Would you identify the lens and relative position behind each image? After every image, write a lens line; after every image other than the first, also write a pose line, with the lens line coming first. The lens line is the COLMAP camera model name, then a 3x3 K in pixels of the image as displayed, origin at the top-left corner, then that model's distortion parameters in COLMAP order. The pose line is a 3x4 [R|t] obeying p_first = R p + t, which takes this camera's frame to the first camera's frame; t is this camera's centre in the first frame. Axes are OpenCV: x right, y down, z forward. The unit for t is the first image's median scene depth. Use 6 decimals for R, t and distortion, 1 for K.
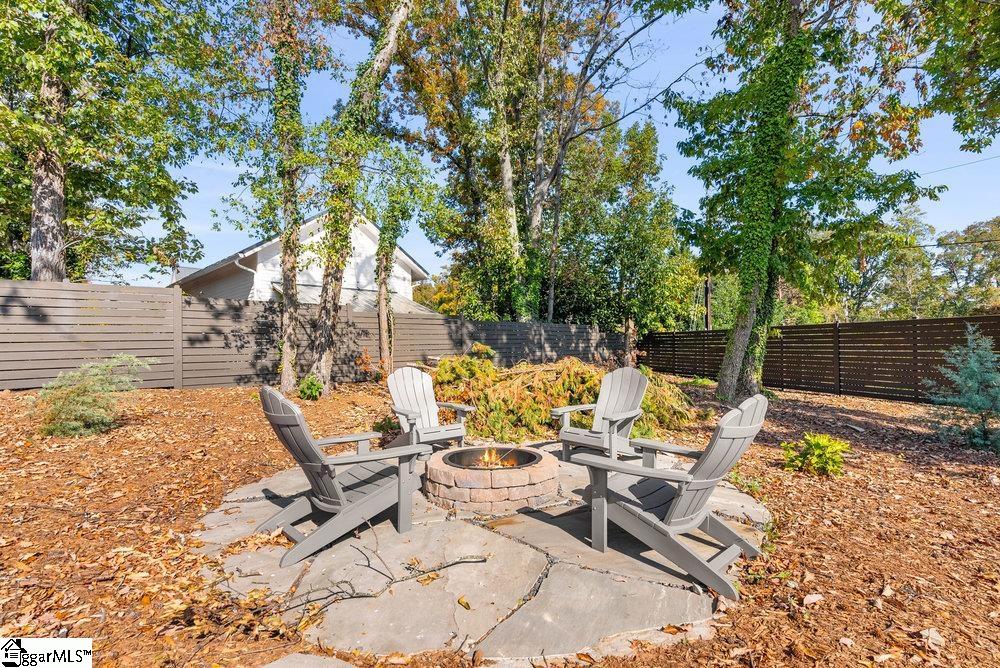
lens RADIAL K [[455.3, 0, 499.4], [0, 455.3, 337.2], [0, 0, 1]] dist [-0.009866, 0.001628]
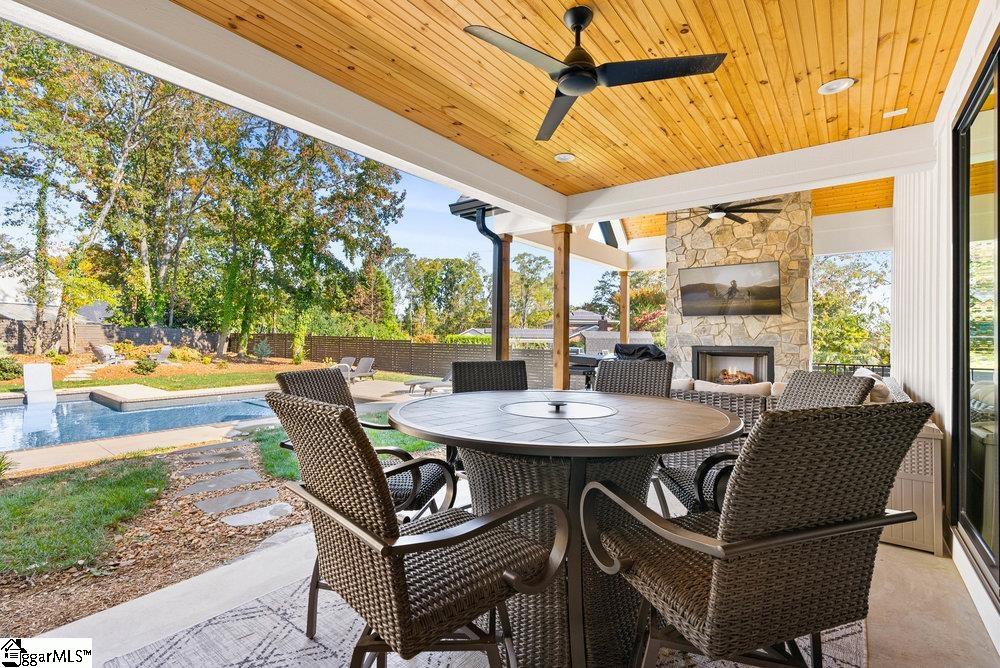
lens RADIAL K [[455.3, 0, 501.5], [0, 455.3, 327.0], [0, 0, 1]] dist [-0.009866, 0.001628]
pose [[0.783292, 0.020688, 0.621309, 0.019208], [-0.018154, 0.999781, -0.010404, -0.037678], [-0.621388, -0.003130, 0.783496, -1.388189]]
